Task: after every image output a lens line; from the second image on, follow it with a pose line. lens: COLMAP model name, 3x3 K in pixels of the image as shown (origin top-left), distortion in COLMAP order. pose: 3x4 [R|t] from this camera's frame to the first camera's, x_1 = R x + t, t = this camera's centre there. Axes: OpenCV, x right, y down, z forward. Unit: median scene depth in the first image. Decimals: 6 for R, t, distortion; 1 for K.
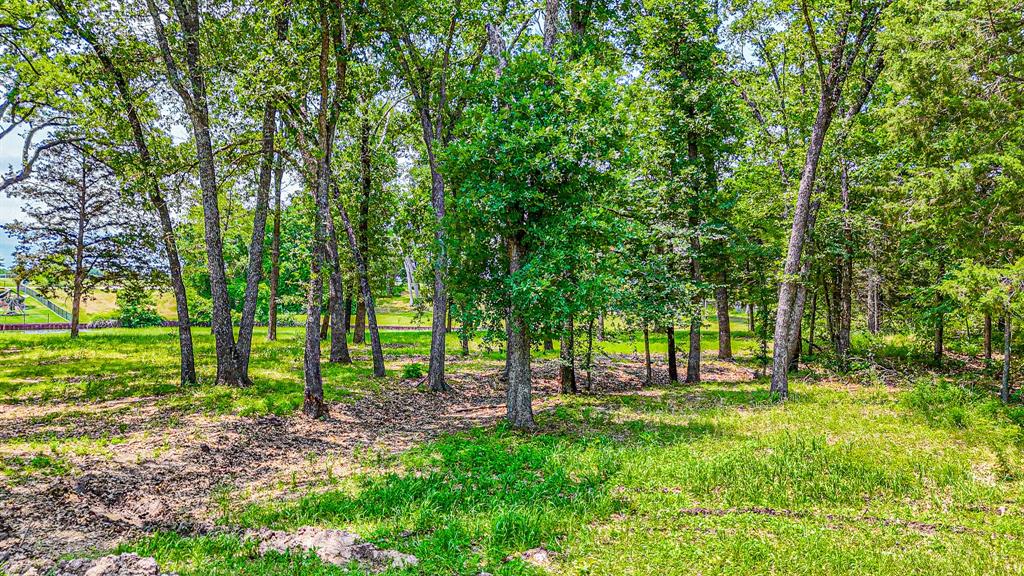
lens RADIAL K [[769.8, 0, 512.0], [0, 769.8, 288.0], [0, 0, 1]] dist [0.095019, -0.114005]
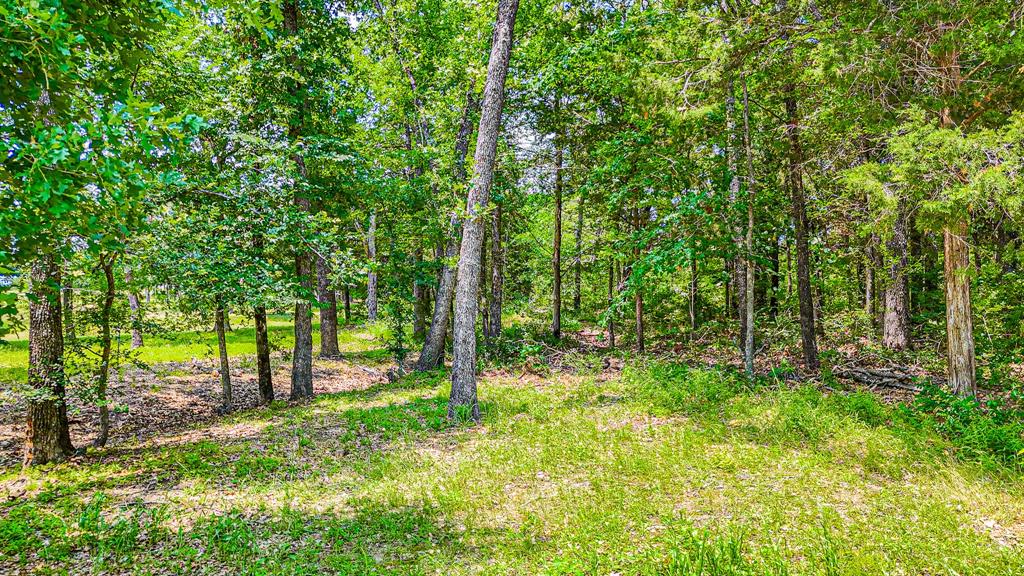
lens RADIAL K [[760.2, 0, 512.0], [0, 760.2, 288.0], [0, 0, 1]] dist [0.098586, -0.113791]
pose [[0.844458, -0.027757, 0.534902, 0.050379], [0.027500, 0.999586, 0.008455, 0.033436], [-0.534915, 0.007570, 0.844872, 0.395853]]
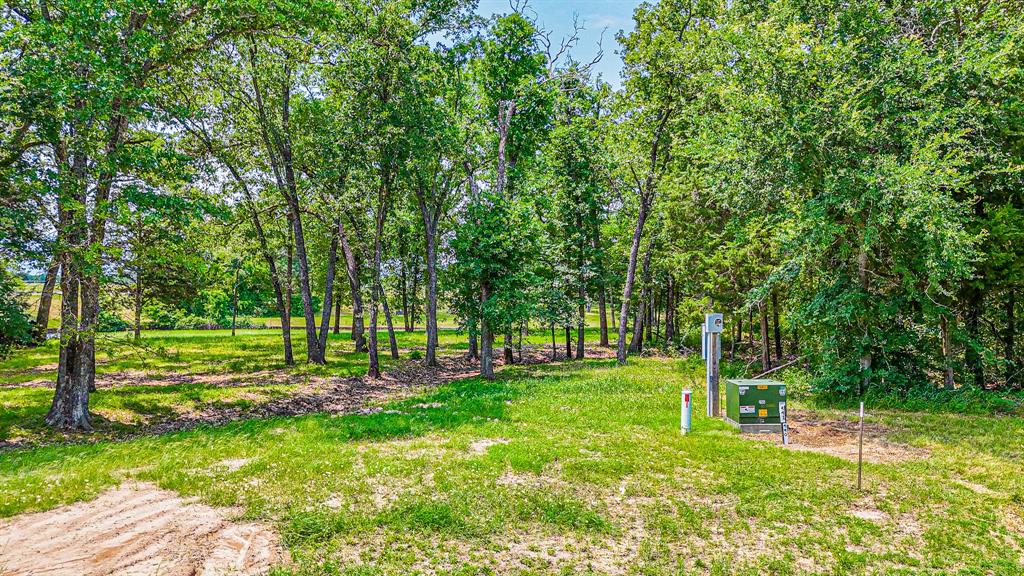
lens RADIAL K [[769.8, 0, 512.0], [0, 769.8, 288.0], [0, 0, 1]] dist [0.095019, -0.114005]
pose [[0.995181, -0.008598, 0.097677, -0.081843], [0.008318, 0.999960, 0.003275, -0.041864], [-0.097701, -0.002447, 0.995213, -0.691391]]
